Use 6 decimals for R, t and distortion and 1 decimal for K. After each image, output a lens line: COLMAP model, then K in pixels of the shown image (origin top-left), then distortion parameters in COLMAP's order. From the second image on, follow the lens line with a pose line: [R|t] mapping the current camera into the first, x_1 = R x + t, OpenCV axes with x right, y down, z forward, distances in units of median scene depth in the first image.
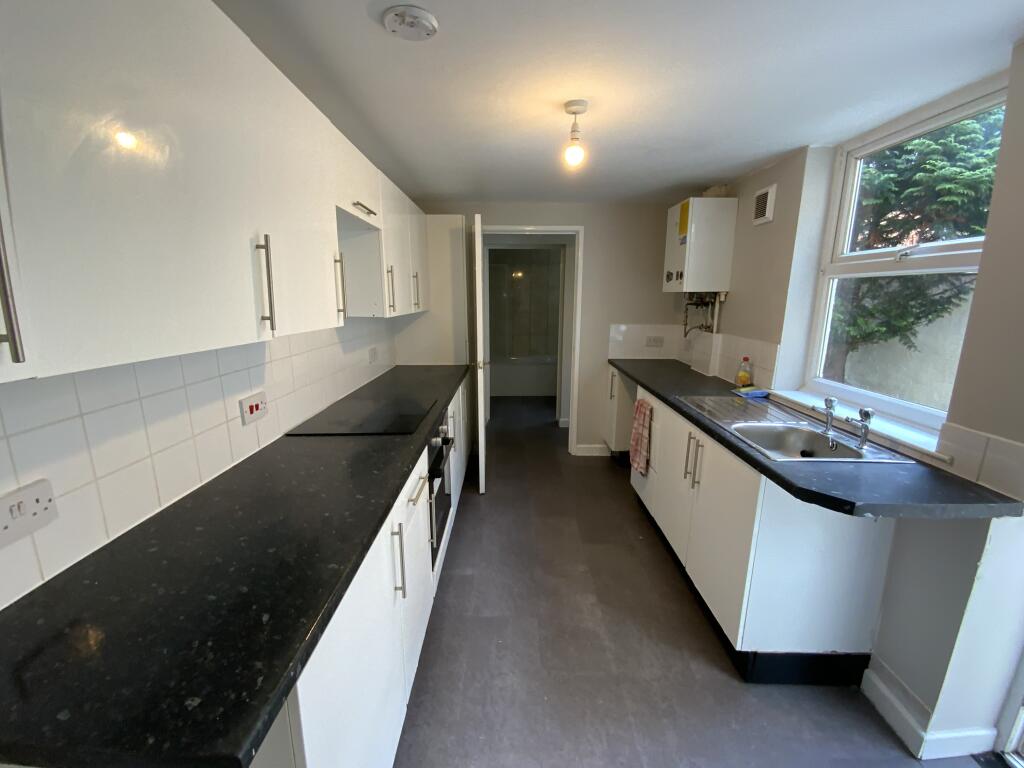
lens RADIAL K [[417.4, 0, 510.9], [0, 417.4, 380.3], [0, 0, 1]] dist [0.033747, -0.018637]
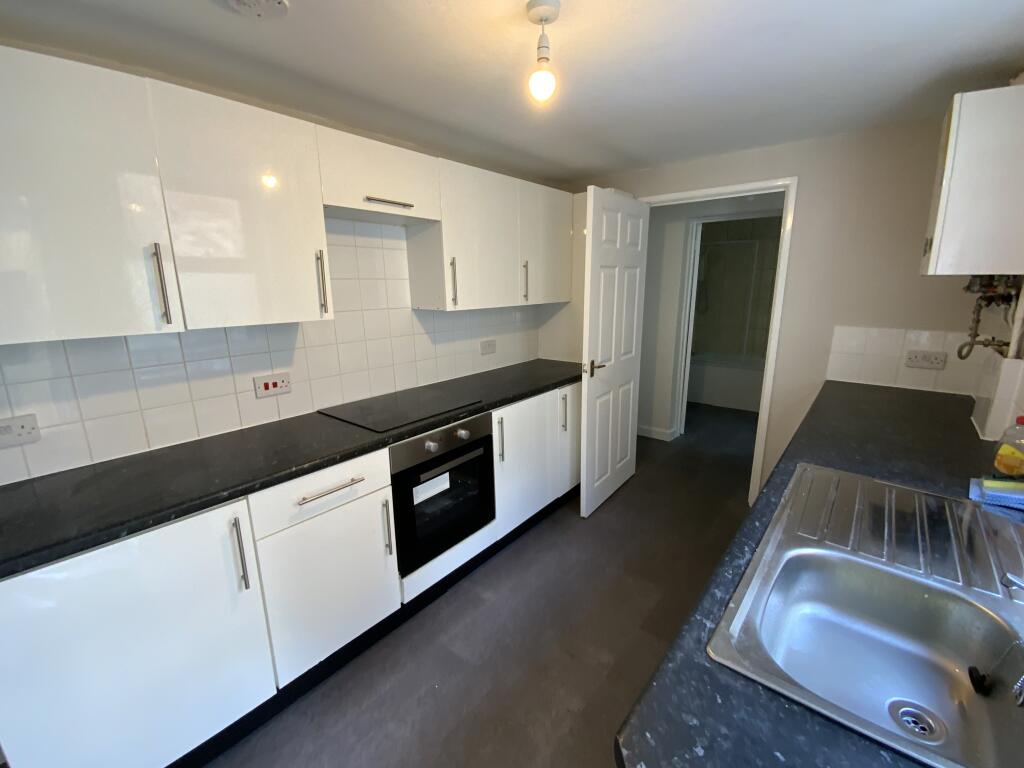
lens RADIAL K [[417.5, 0, 515.5], [0, 417.5, 382.3], [0, 0, 1]] dist [0.030559, -0.025694]
pose [[0.776272, 0.131671, -0.616494, 0.608765], [-0.109918, 0.991234, 0.073302, -0.097222], [0.620741, 0.010861, 0.783940, 0.442868]]
